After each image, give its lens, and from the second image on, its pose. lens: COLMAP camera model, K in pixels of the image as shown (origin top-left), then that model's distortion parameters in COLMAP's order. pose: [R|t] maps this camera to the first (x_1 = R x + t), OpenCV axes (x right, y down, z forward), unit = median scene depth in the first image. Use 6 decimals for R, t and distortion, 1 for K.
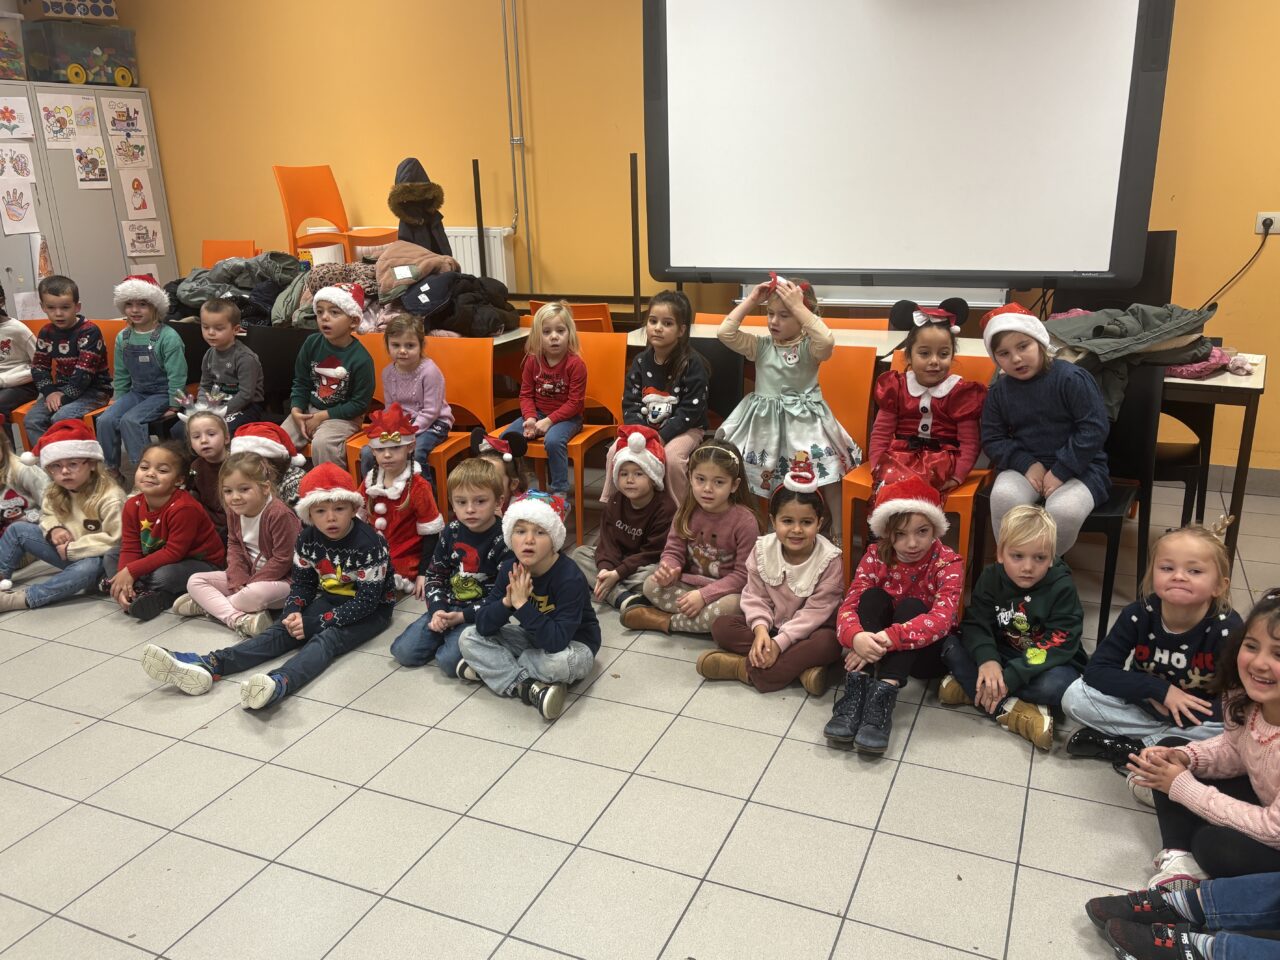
lens RADIAL K [[1011.5, 0, 645.5], [0, 1011.5, 484.0], [0, 0, 1]] dist [0.049455, -0.058731]
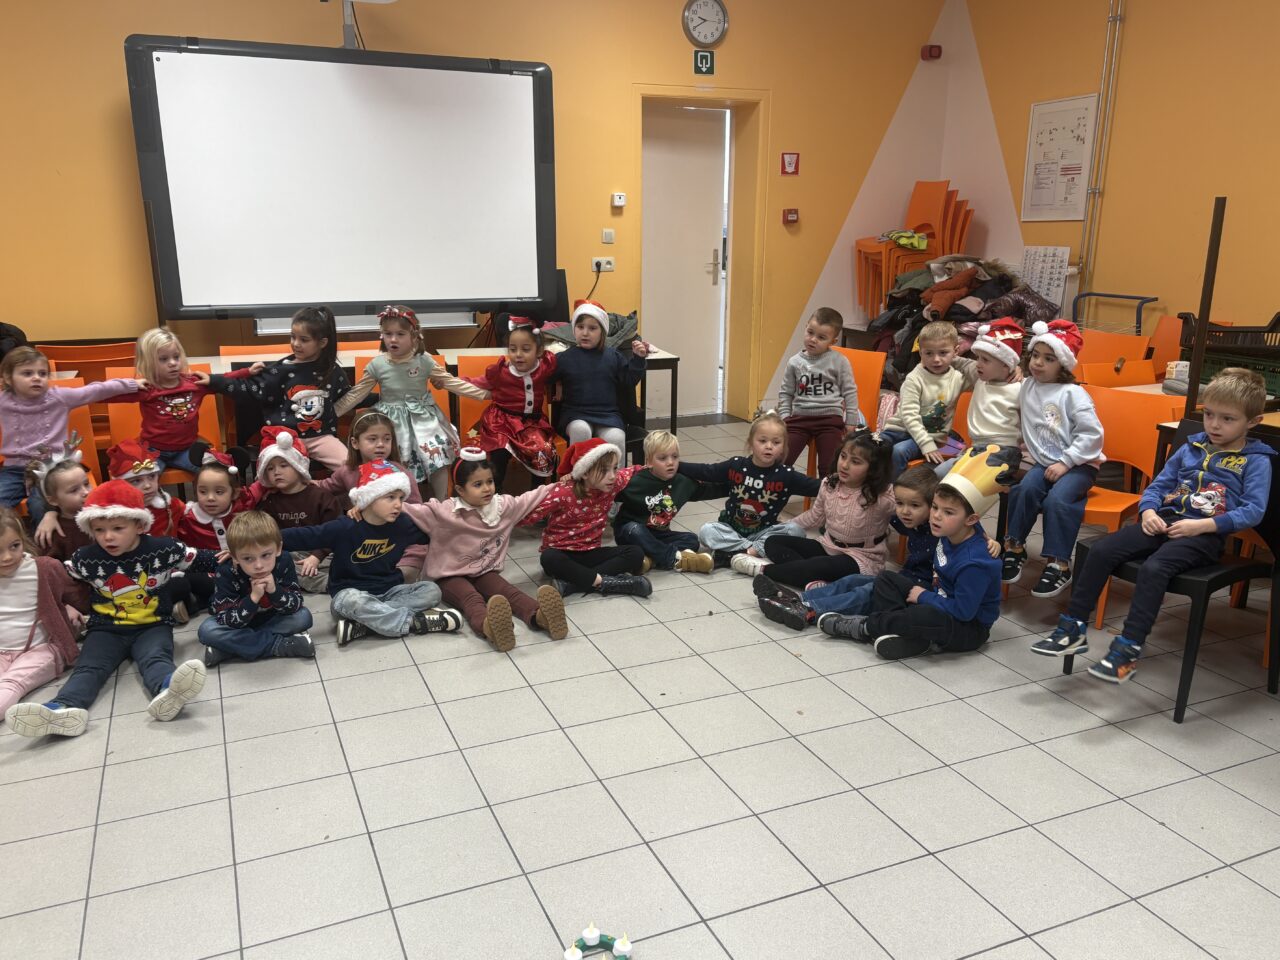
lens RADIAL K [[1011.5, 0, 630.1], [0, 1011.5, 482.4], [0, 0, 1]] dist [0.049455, -0.058731]
pose [[0.675350, -0.159212, 0.720107, -0.447416], [0.199673, 0.979425, 0.029282, 0.029460], [-0.709953, 0.124010, 0.693245, -0.054030]]
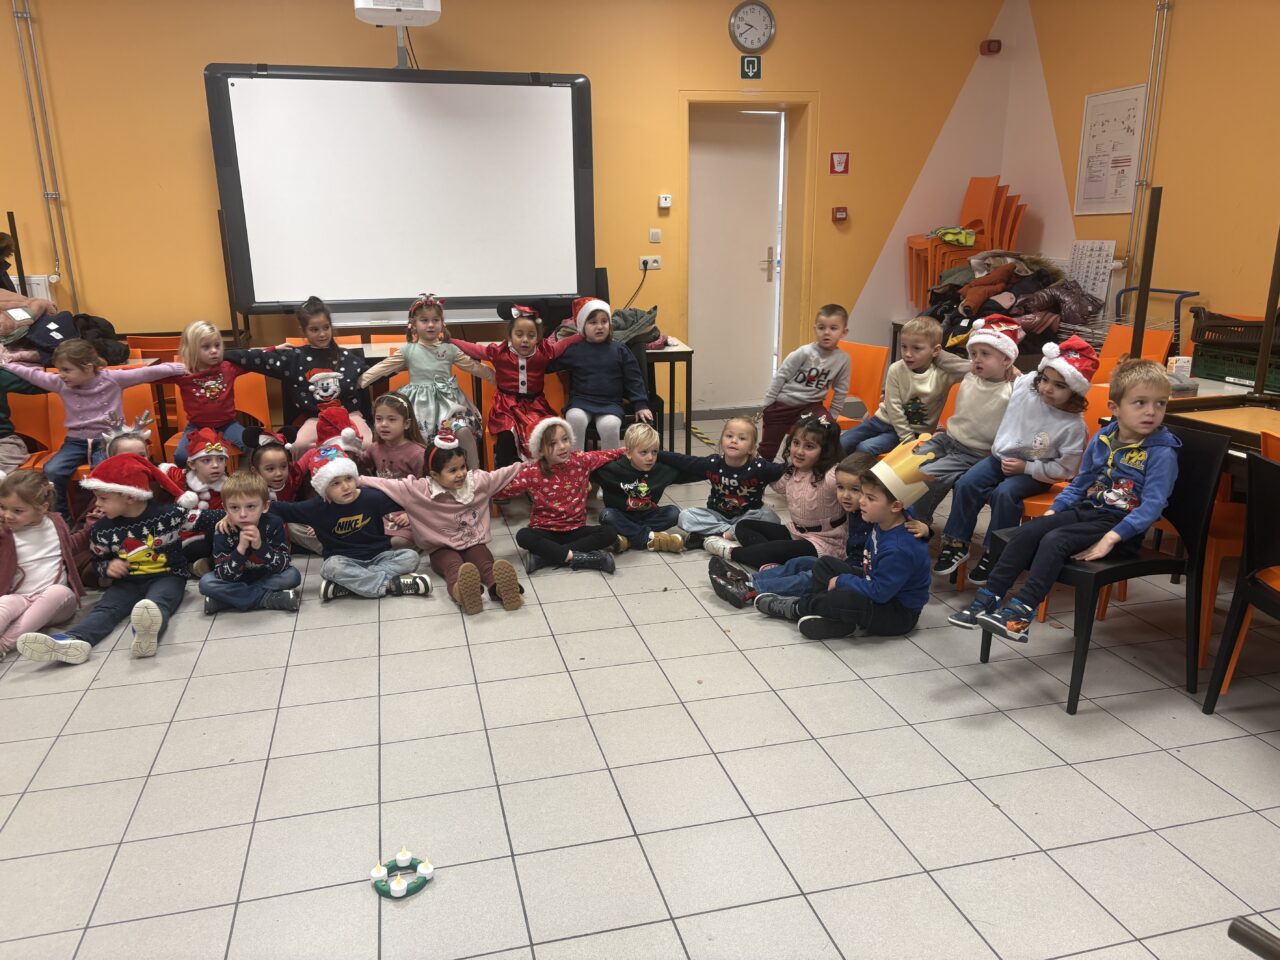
lens RADIAL K [[966.5, 0, 632.2], [0, 966.5, 487.3], [0, 0, 1]] dist [0.050040, -0.056326]
pose [[0.784494, -0.148583, 0.602073, -0.345720], [0.176245, 0.984257, 0.013254, 0.065909], [-0.594564, 0.095714, 0.798331, -0.173152]]
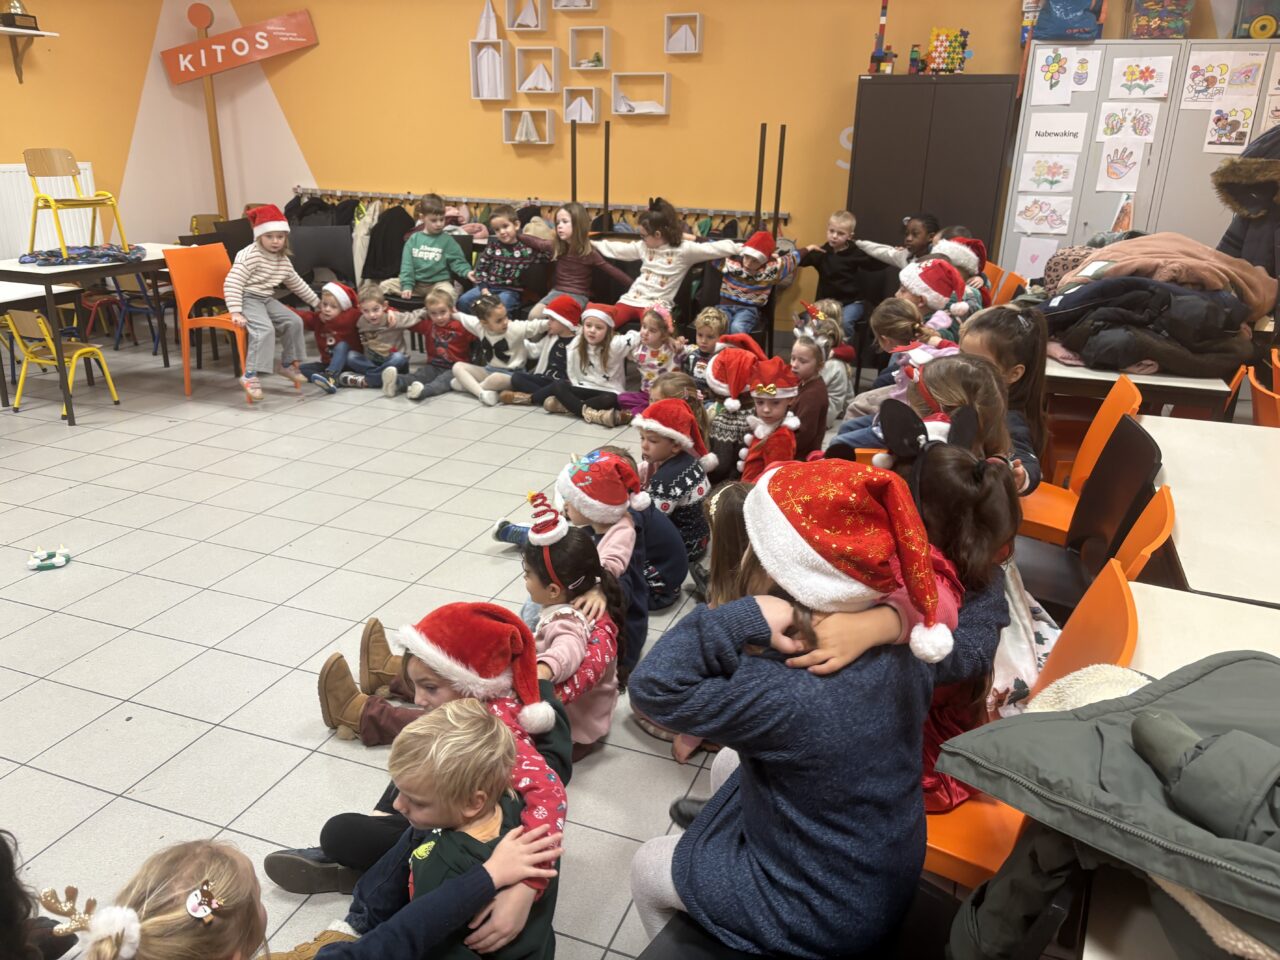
lens RADIAL K [[966.5, 0, 630.6], [0, 966.5, 466.9], [0, 0, 1]] dist [0.050040, -0.056326]
pose [[0.047529, 0.350829, -0.935233, 0.455776], [-0.315732, 0.893563, 0.319152, -0.182257], [0.947657, 0.280114, 0.153239, 0.536805]]
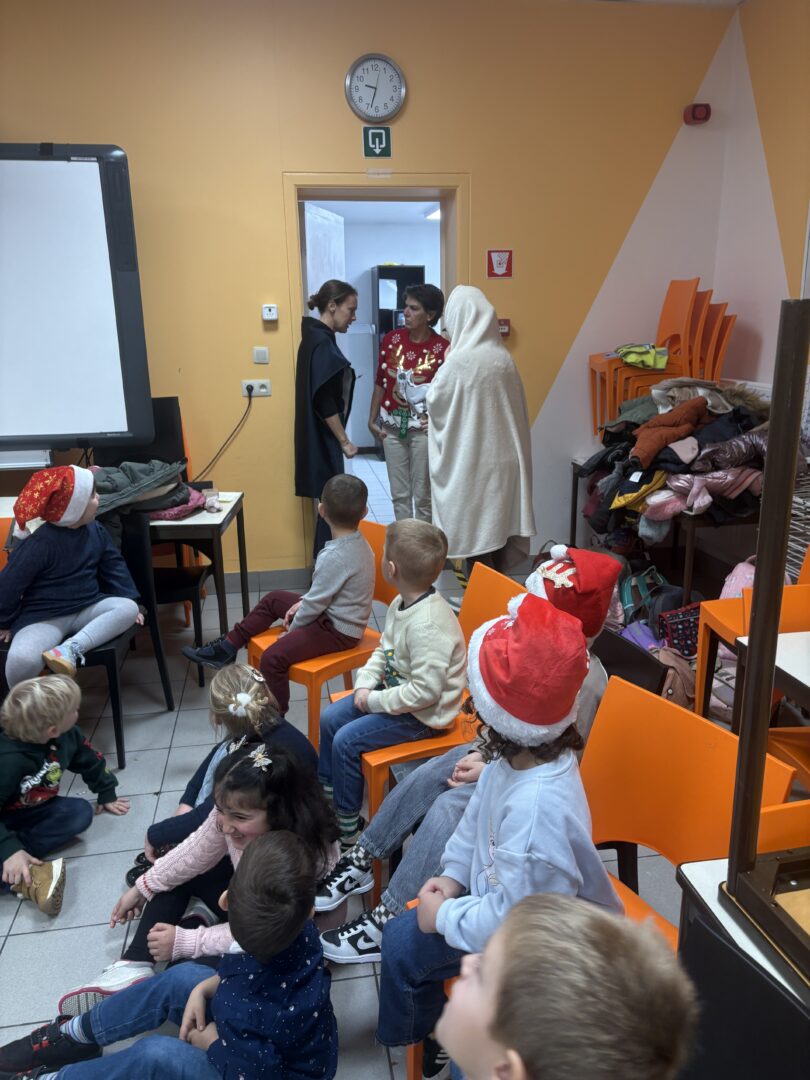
lens RADIAL K [[815.5, 0, 408.6], [0, 815.5, 545.2], [0, 0, 1]] dist [0.050040, -0.056326]
pose [[0.834220, -0.132519, 0.535271, 0.158123], [0.157463, 0.987524, -0.000922, -0.017856], [-0.528471, 0.085054, 0.844680, 0.008619]]
